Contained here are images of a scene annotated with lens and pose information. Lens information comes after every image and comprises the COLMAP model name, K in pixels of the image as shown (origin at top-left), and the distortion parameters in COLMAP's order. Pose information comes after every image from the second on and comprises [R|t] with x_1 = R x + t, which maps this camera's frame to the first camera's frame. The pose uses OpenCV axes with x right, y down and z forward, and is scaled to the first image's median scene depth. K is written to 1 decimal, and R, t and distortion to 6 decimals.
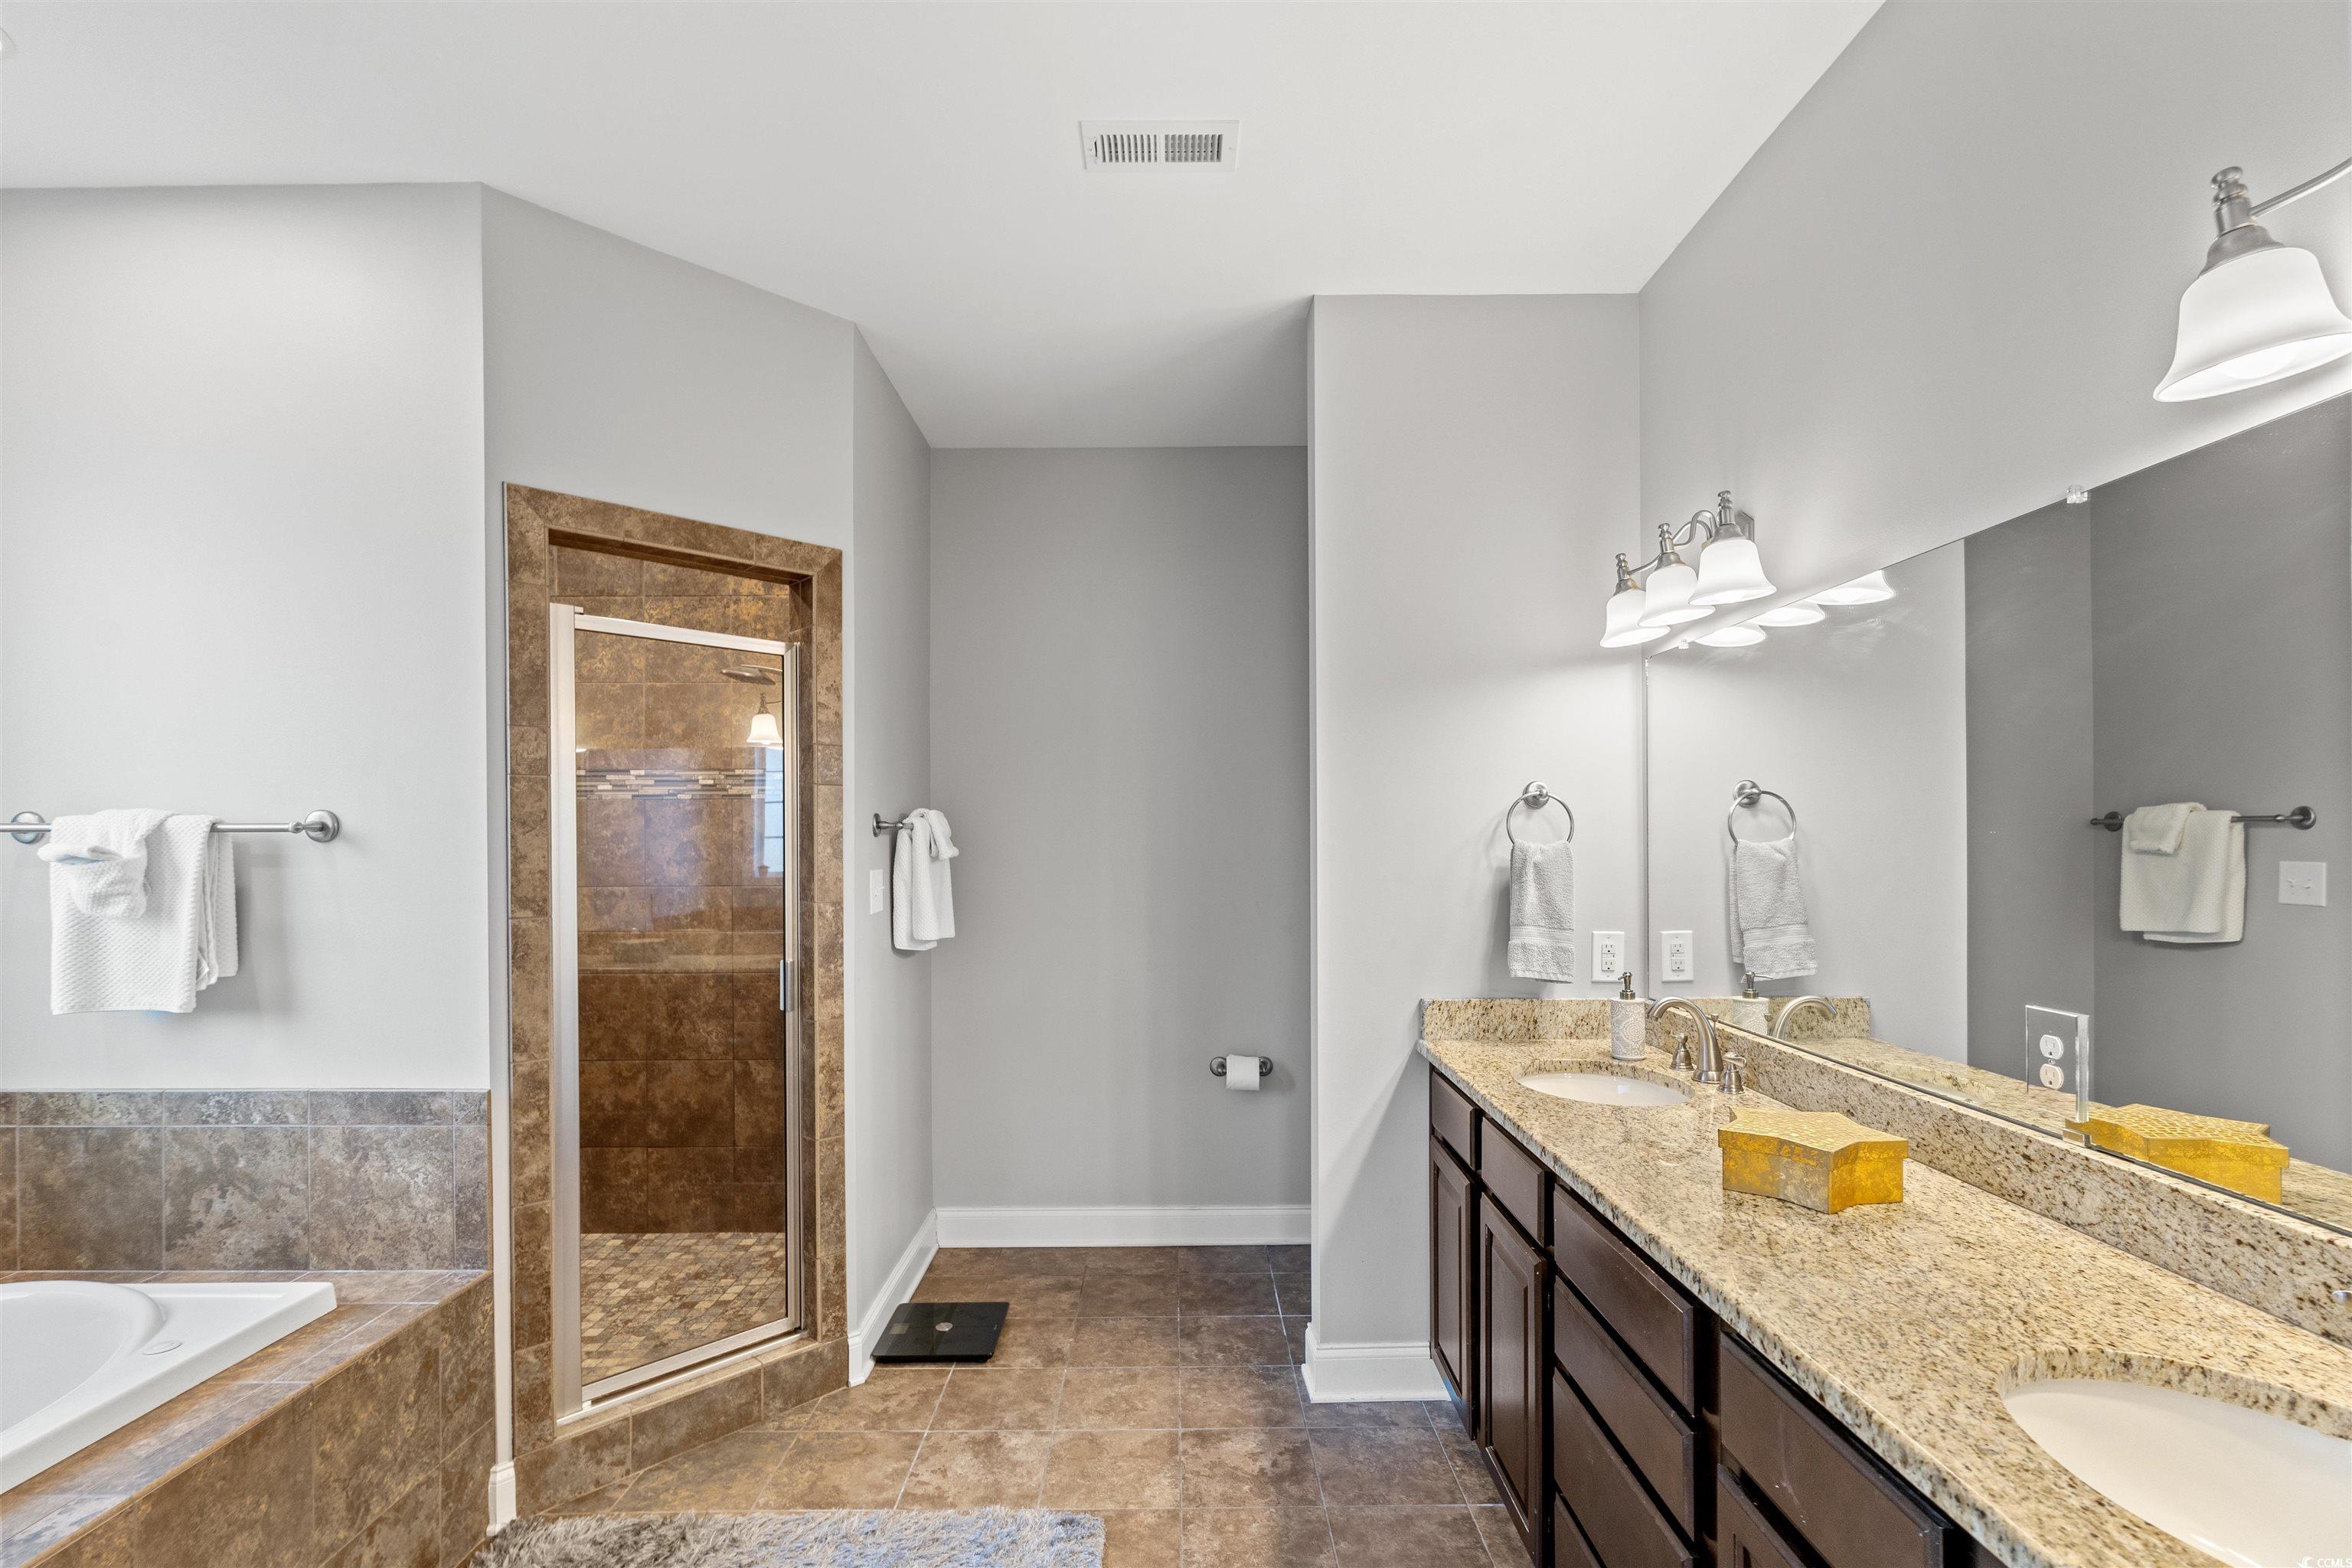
lens RADIAL K [[1061.9, 0, 1176.9], [0, 1061.9, 824.9], [0, 0, 1]] dist [-0.008393, 0.002779]
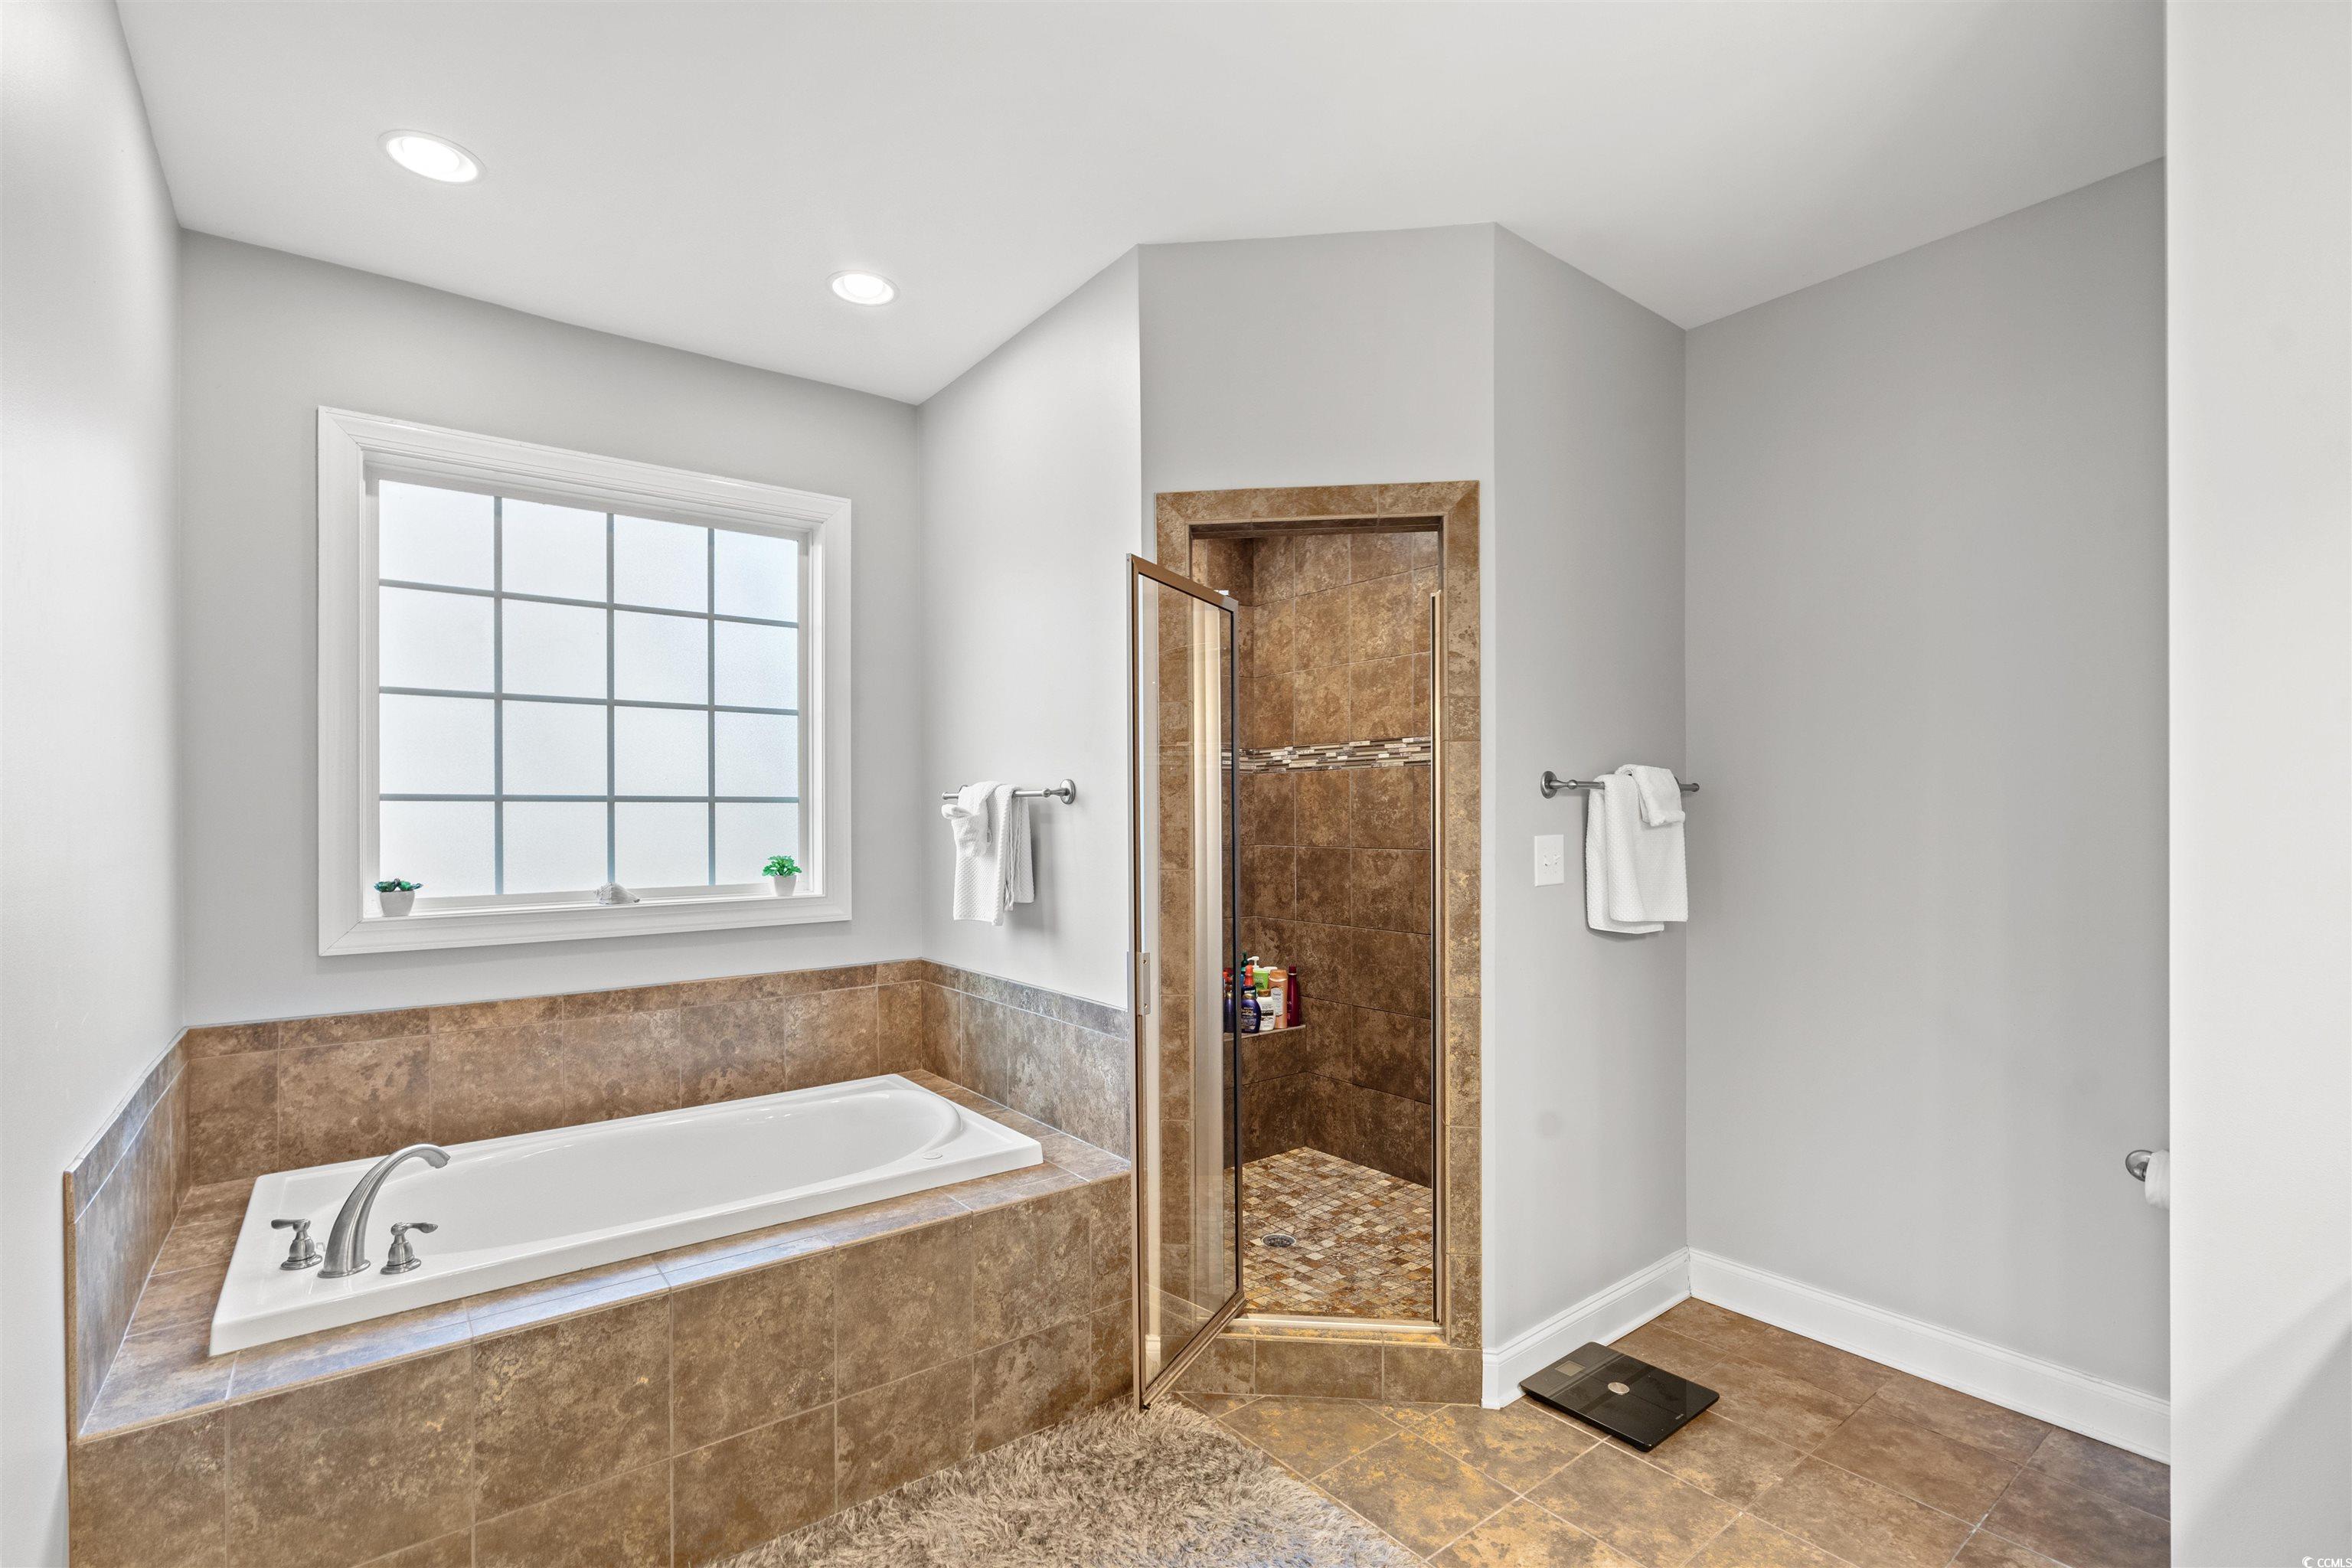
lens RADIAL K [[1061.9, 0, 1180.3], [0, 1061.9, 806.4], [0, 0, 1]] dist [-0.008393, 0.002779]
pose [[0.616835, -0.003500, -0.787084, 0.265373], [0.010911, 0.999932, 0.004104, 0.013680], [0.787017, -0.011120, 0.616832, 0.268830]]
